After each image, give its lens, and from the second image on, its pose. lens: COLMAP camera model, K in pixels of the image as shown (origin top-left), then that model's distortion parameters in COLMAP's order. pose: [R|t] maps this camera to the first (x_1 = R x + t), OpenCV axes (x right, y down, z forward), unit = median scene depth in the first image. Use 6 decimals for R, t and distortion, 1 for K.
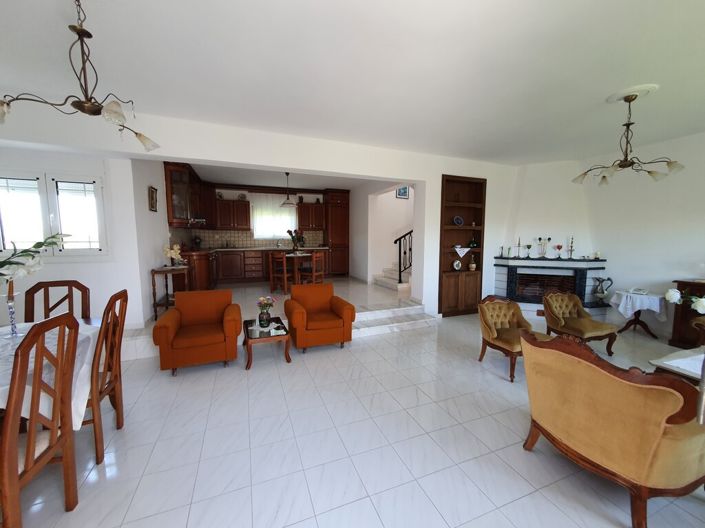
lens RADIAL K [[277.8, 0, 353.5], [0, 277.8, 263.3], [0, 0, 1]] dist [-0.000698, 0.000421]
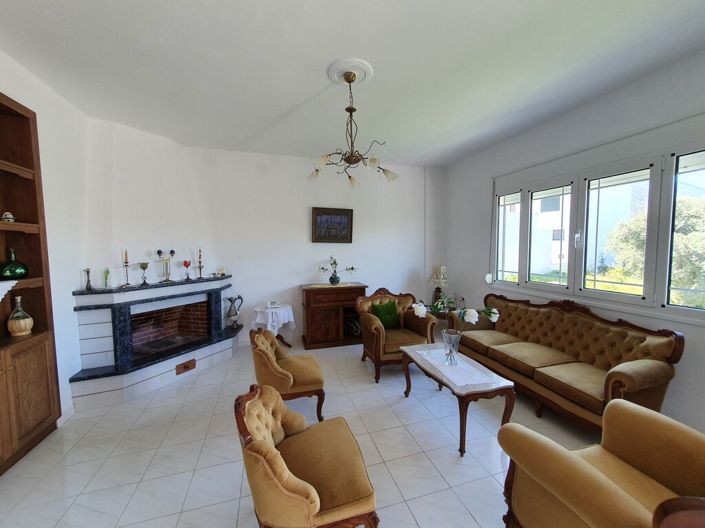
lens RADIAL K [[277.8, 0, 354.7], [0, 277.8, 263.9], [0, 0, 1]] dist [-0.000698, 0.000421]
pose [[0.085012, -0.060145, 0.994563, 0.089666], [0.100089, 0.993643, 0.051534, -0.050732], [-0.991340, 0.095164, 0.090492, 0.517775]]
